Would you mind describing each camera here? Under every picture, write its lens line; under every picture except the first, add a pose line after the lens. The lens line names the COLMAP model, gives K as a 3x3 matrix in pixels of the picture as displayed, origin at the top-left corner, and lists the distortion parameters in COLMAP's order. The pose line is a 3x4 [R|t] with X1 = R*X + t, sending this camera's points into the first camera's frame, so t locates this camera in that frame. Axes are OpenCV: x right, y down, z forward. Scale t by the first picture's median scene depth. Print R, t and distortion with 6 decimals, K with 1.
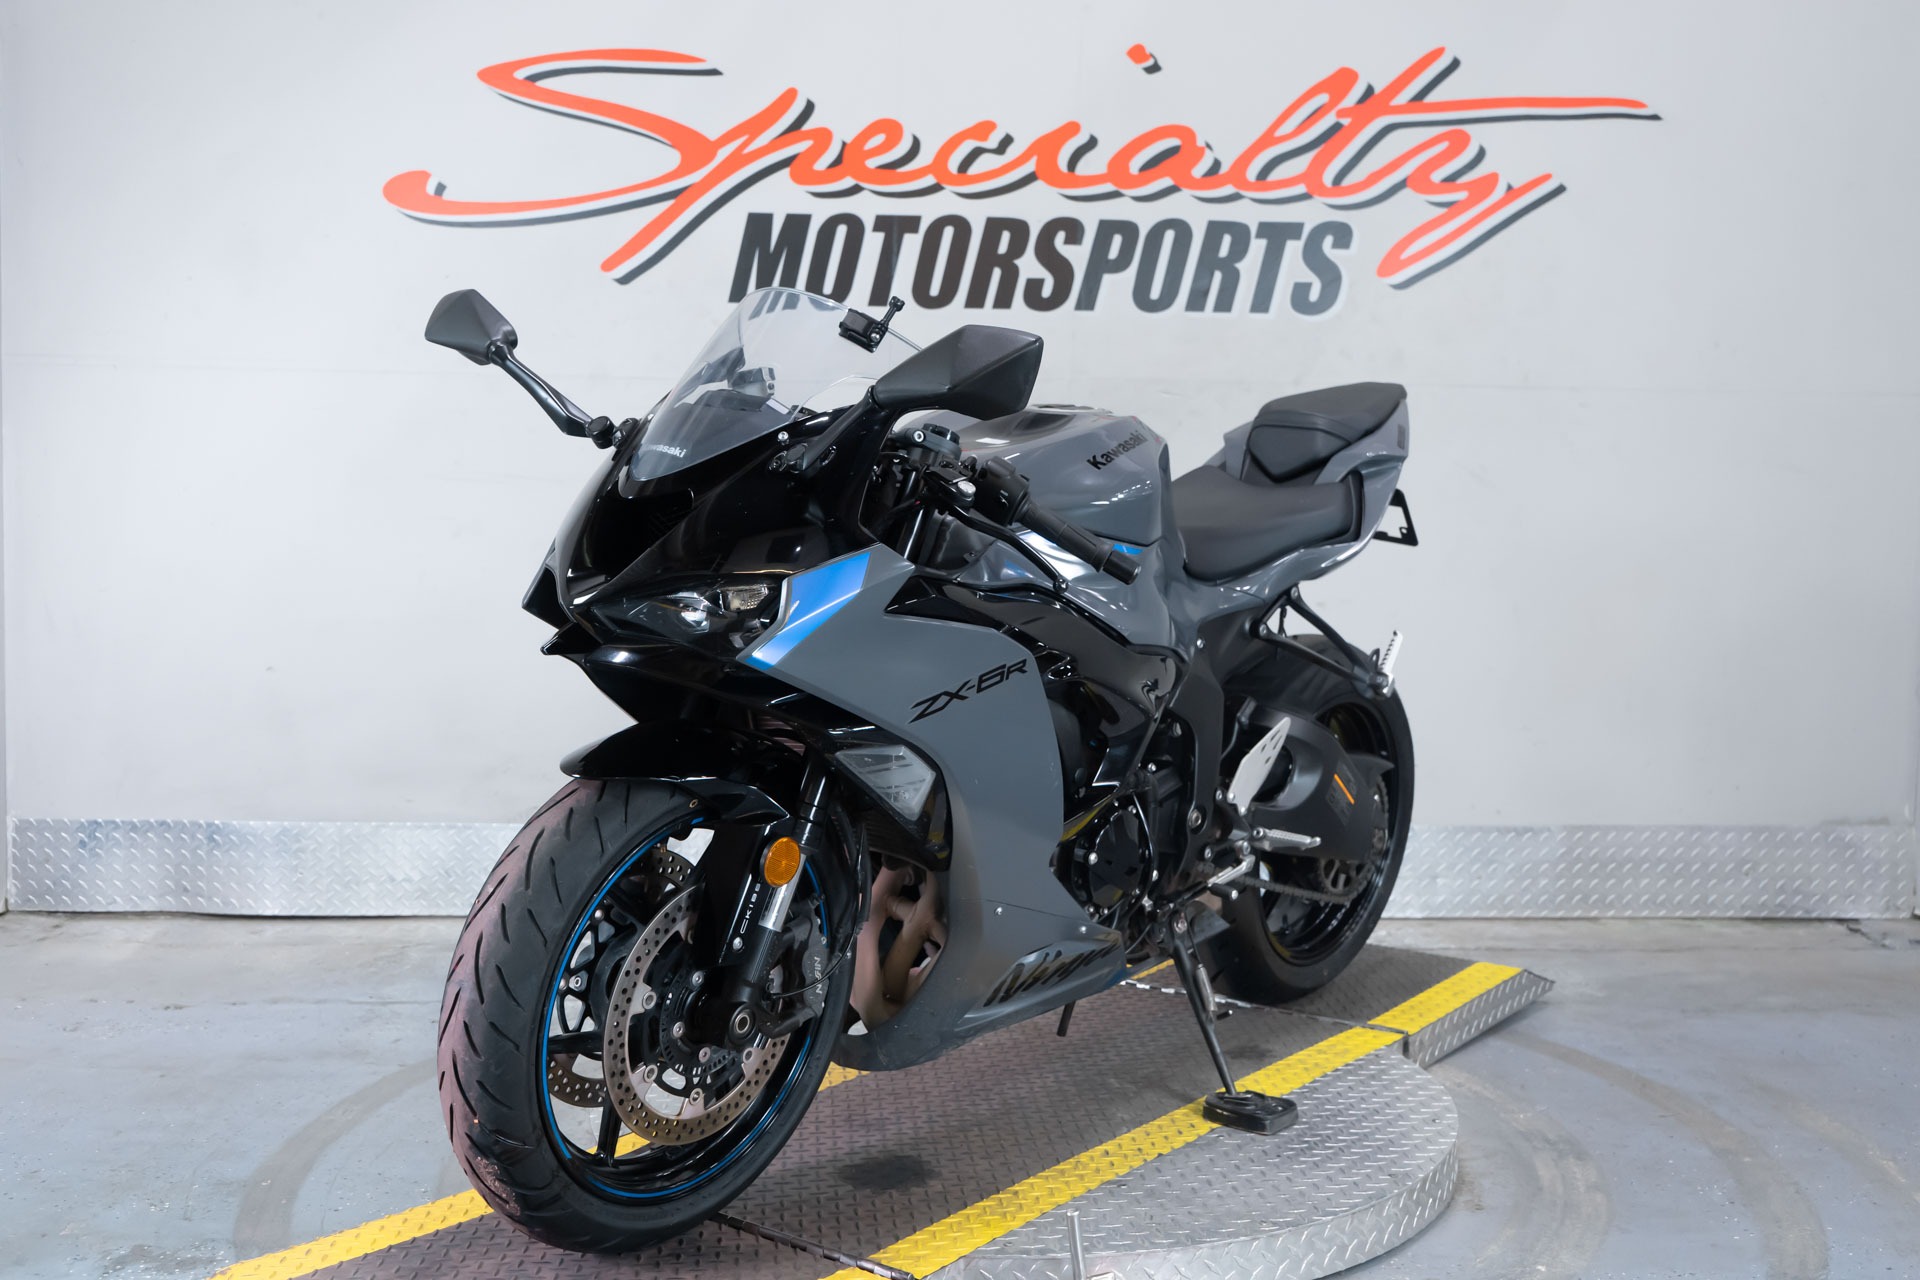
lens RADIAL K [[1994.3, 0, 957.7], [0, 1994.3, 635.2], [0, 0, 1]] dist [0.021518, 0.000000]
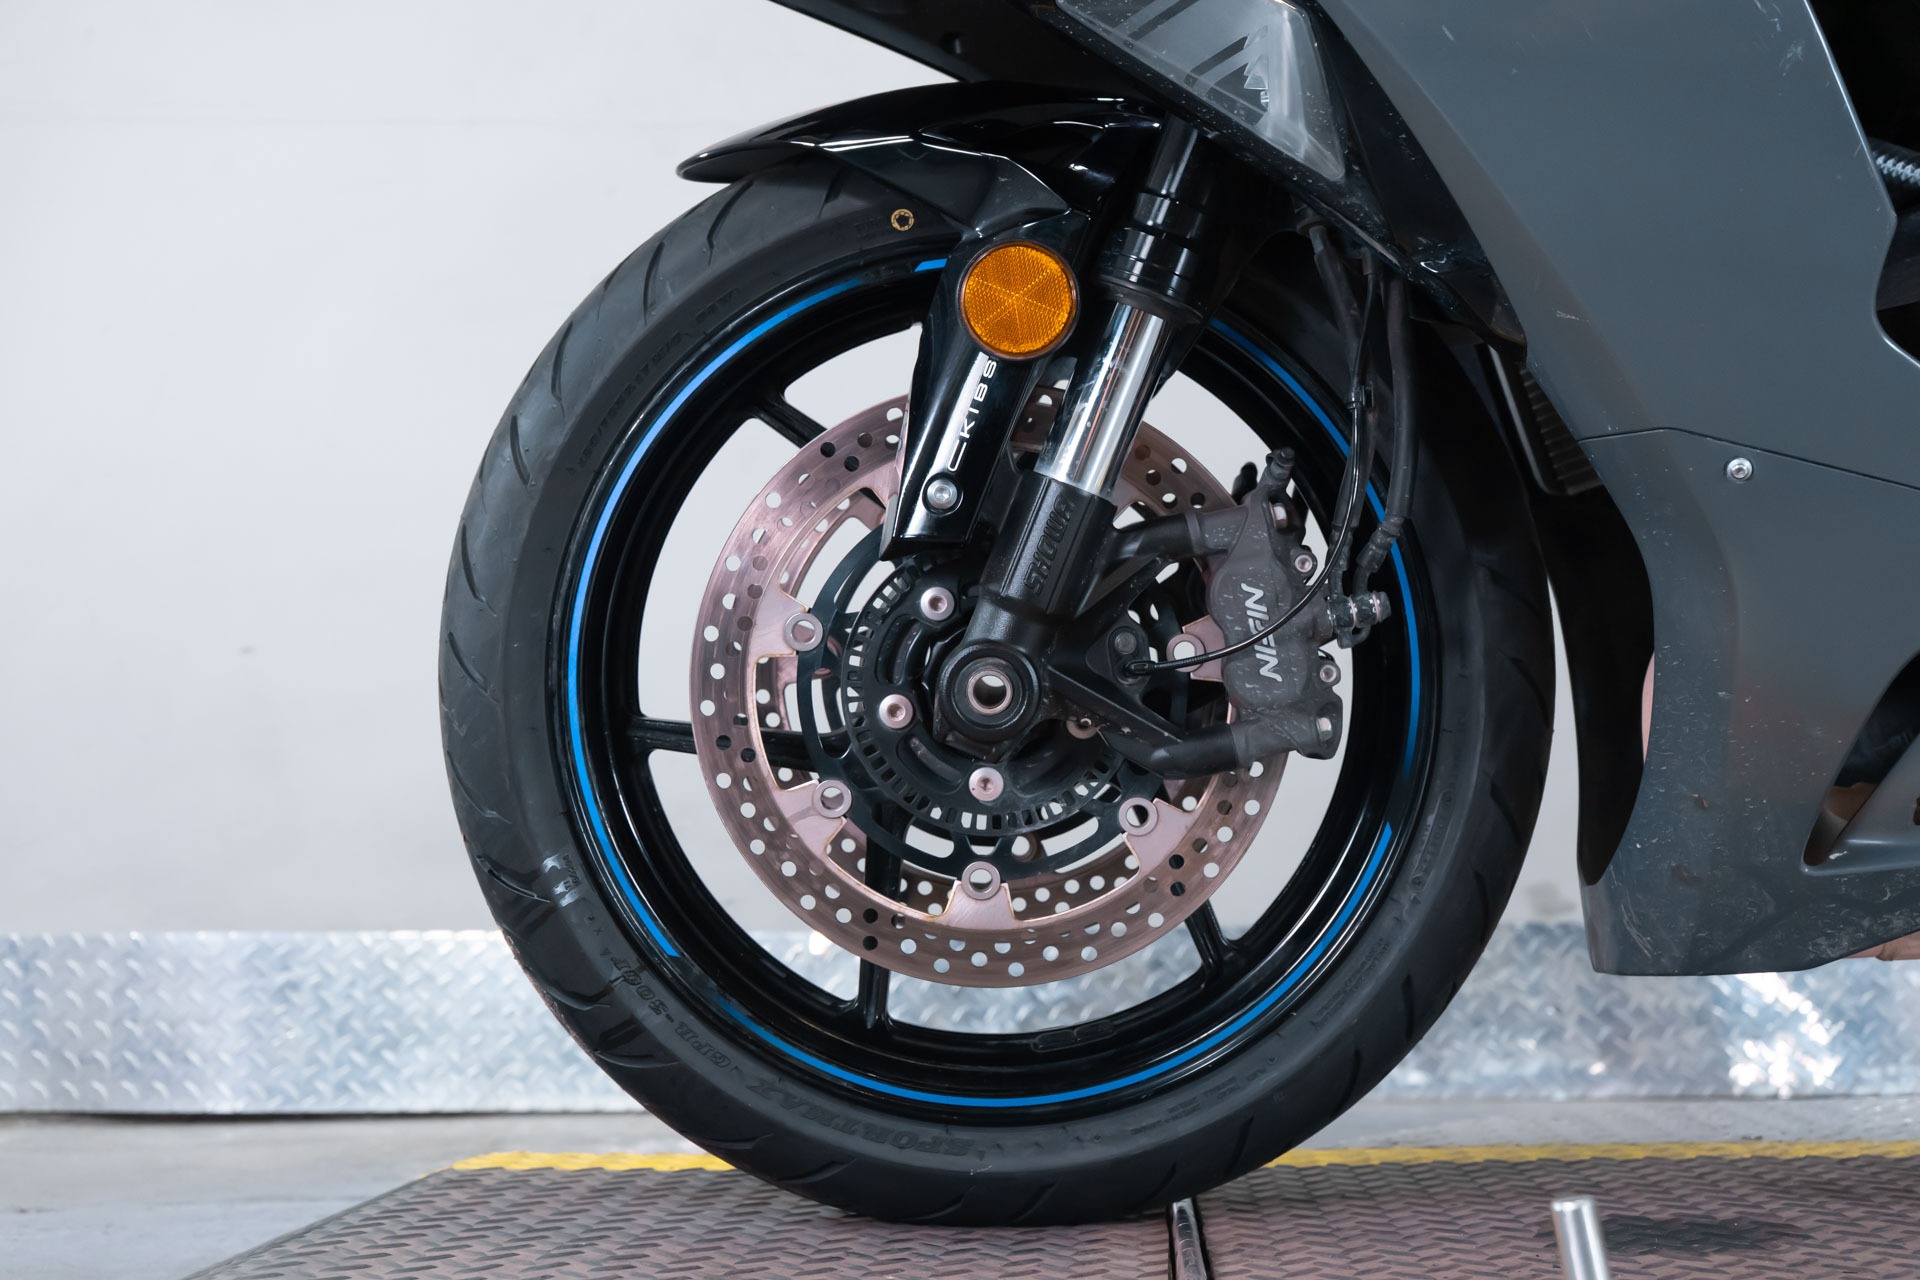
lens RADIAL K [[2322.8, 0, 978.1], [0, 2322.8, 608.1], [0, 0, 1]] dist [0.038580, 0.000000]
pose [[0.999799, -0.020041, 0.001070, -0.144194], [0.019876, 0.981389, -0.190999, 0.130995], [0.002778, 0.190982, 0.981590, 0.371200]]
